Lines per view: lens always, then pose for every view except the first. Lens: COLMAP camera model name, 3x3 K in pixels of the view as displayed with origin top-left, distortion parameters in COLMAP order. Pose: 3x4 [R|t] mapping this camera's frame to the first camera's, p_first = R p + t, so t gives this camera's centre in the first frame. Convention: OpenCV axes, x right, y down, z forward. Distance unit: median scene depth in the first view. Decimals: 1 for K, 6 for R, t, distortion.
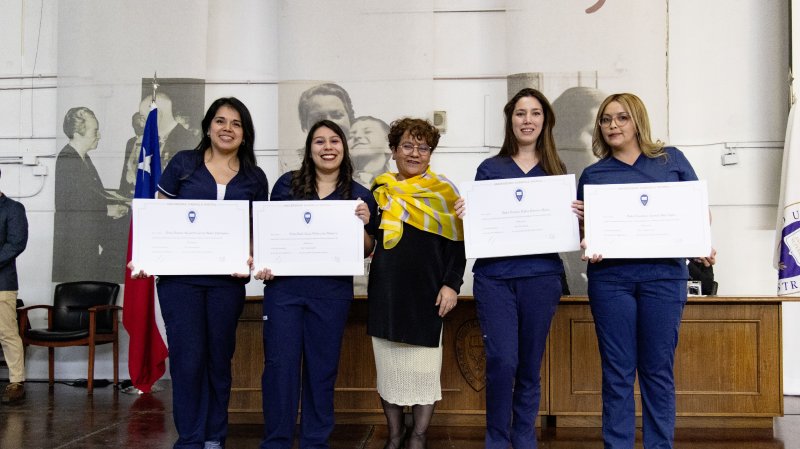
lens RADIAL K [[697.5, 0, 401.3], [0, 697.5, 254.0], [0, 0, 1]] dist [0.012718, 0.001088]
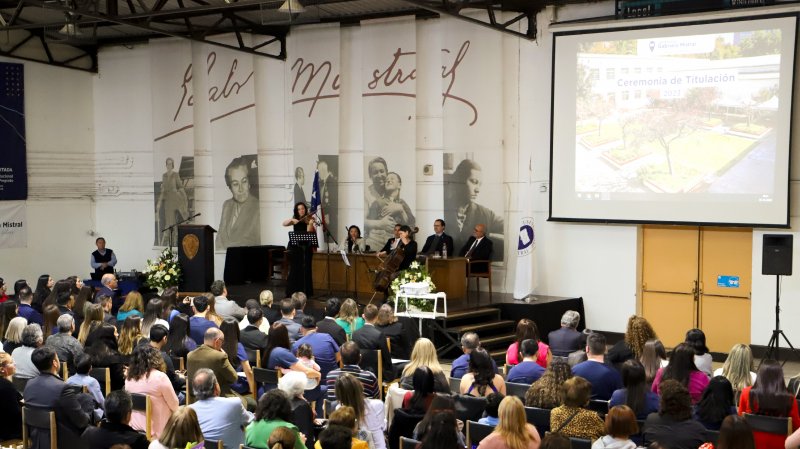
lens RADIAL K [[1536.2, 0, 399.9], [0, 1536.2, 252.4], [0, 0, 1]] dist [0.072018, 0.017632]
pose [[0.797386, 0.034560, -0.602480, 3.007217], [0.031296, 0.994647, 0.098477, -0.428676], [0.602658, -0.097379, 0.792036, -2.994536]]
